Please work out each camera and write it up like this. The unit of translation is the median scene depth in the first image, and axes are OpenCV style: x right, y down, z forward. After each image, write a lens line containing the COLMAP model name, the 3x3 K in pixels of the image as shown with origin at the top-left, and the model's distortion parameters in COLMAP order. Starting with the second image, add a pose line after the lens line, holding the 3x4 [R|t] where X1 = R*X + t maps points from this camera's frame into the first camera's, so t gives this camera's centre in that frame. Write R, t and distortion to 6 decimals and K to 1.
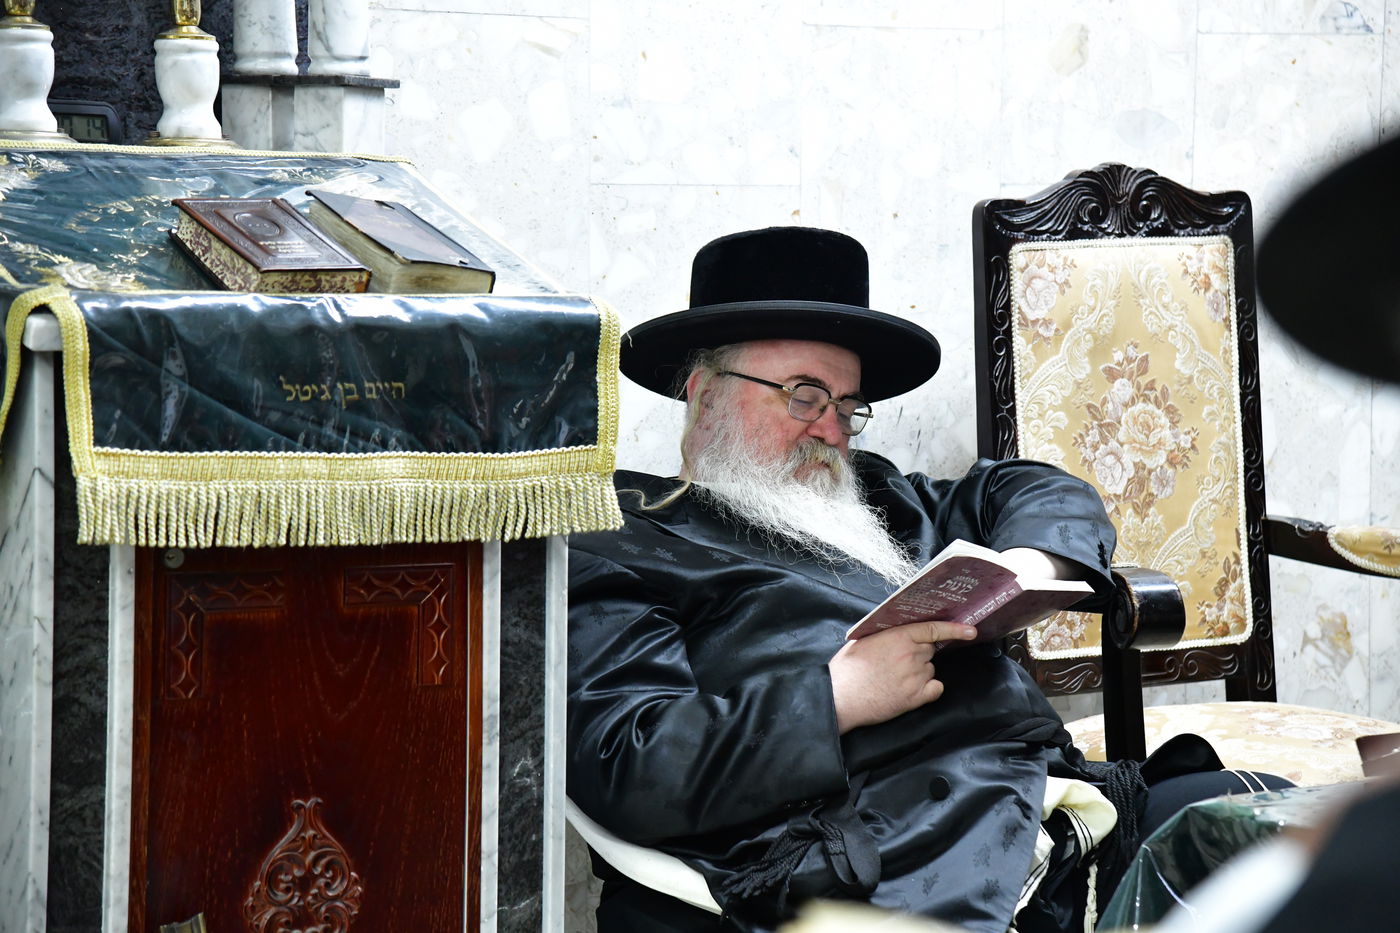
lens RADIAL K [[4169.5, 0, 700.3], [0, 4169.5, 468.0], [0, 0, 1]] dist [0.944181, 0.000000]
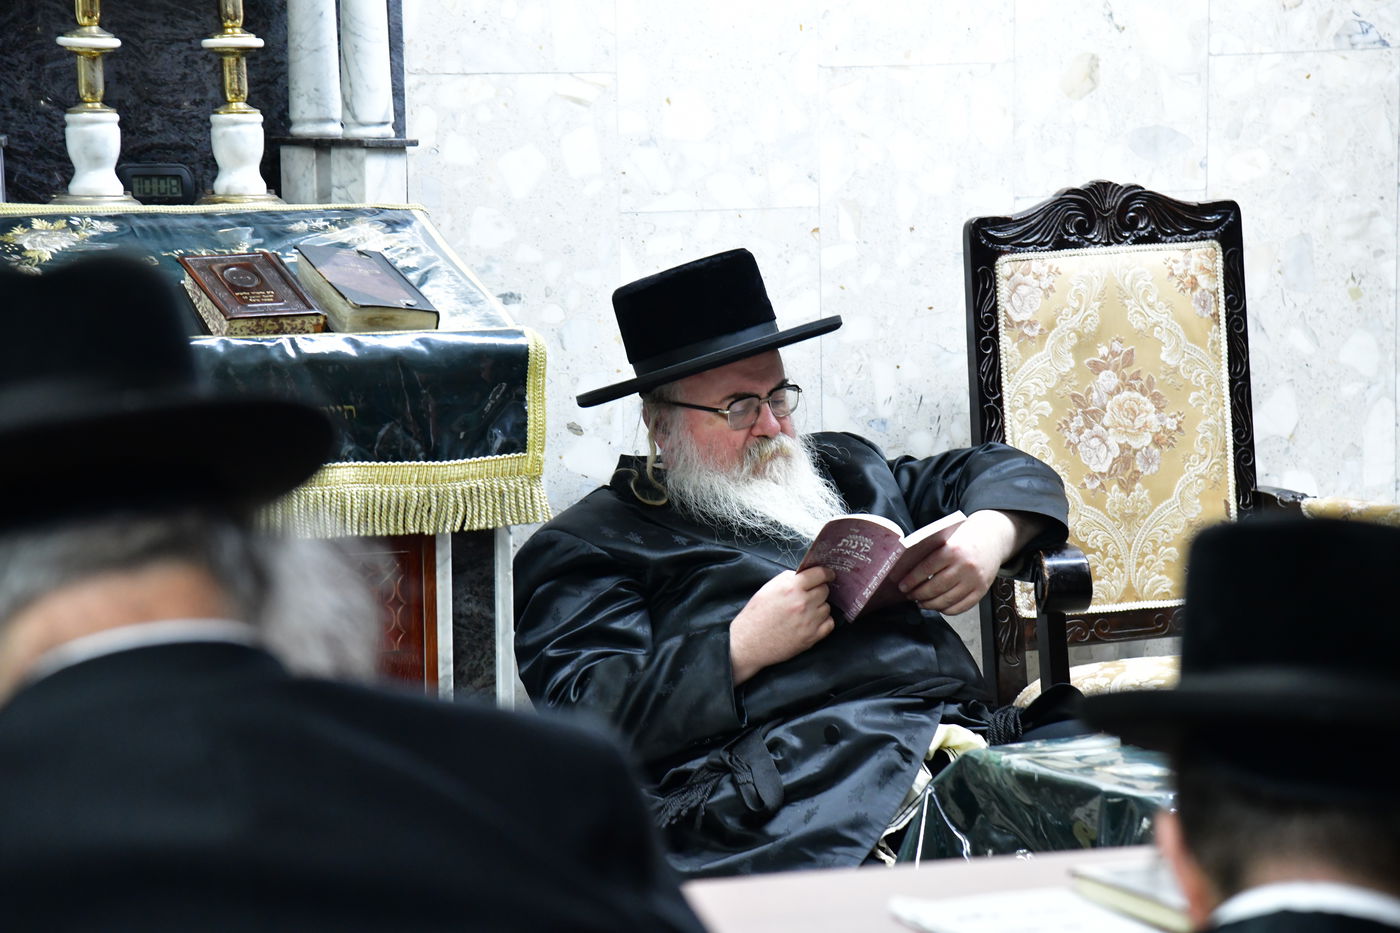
lens RADIAL K [[4428.9, 0, 694.3], [0, 4428.9, 467.1], [0, 0, 1]] dist [1.053755, 0.000000]
pose [[0.980305, -0.003197, -0.197462, 0.257886], [0.009684, 0.999444, 0.031896, -0.039115], [0.197250, -0.033180, 0.979791, -0.231890]]
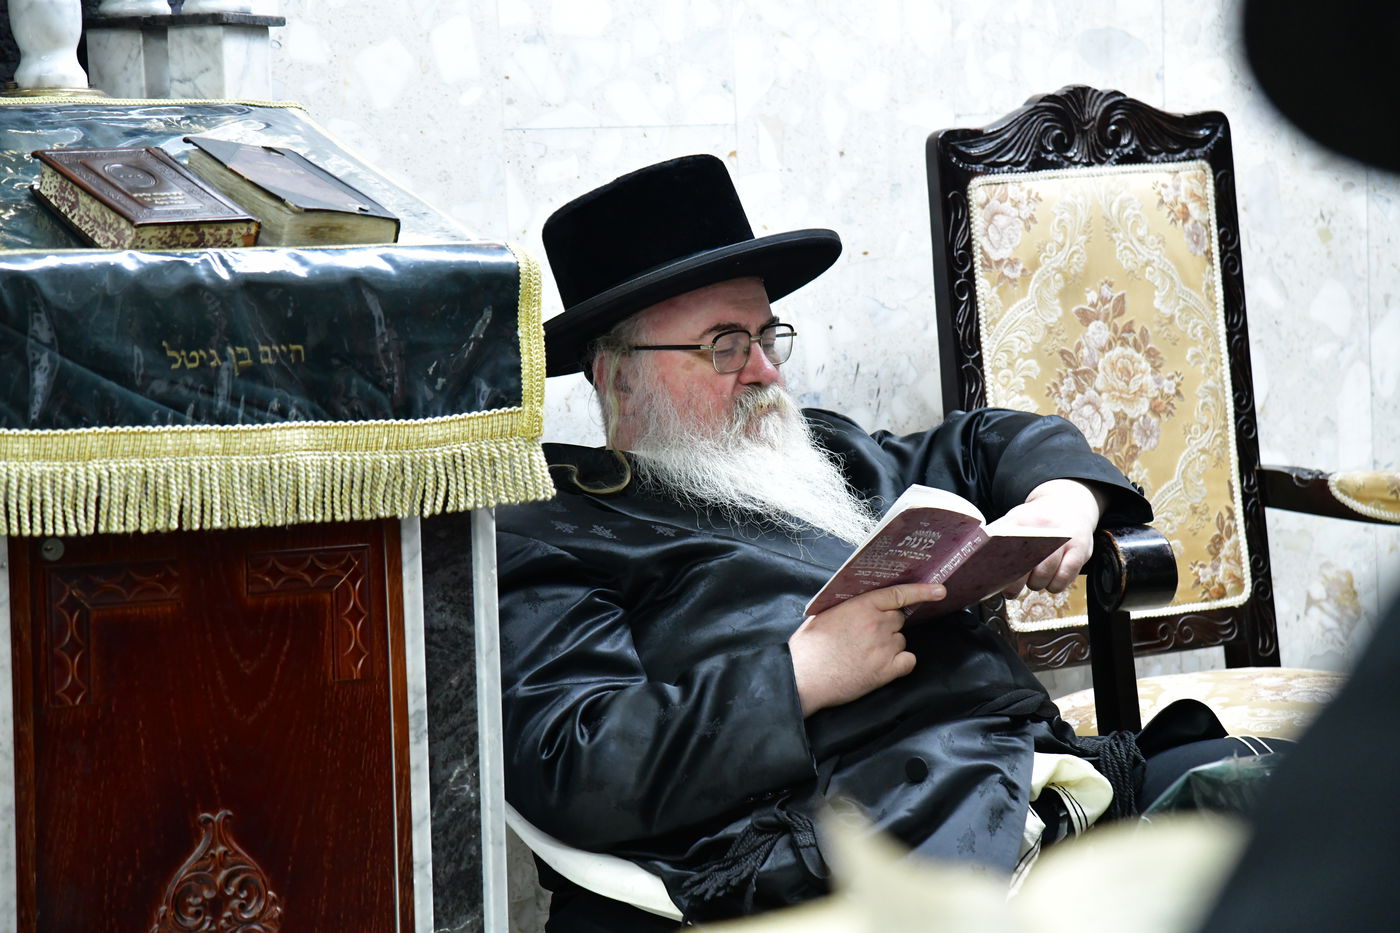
lens RADIAL K [[4428.9, 0, 702.9], [0, 4428.9, 469.2], [0, 0, 1]] dist [1.053755, 0.000000]
pose [[0.998943, -0.044620, 0.011077, 0.002957], [0.044690, 0.998982, -0.006178, 0.014663], [-0.010790, 0.006666, 0.999920, 0.035910]]
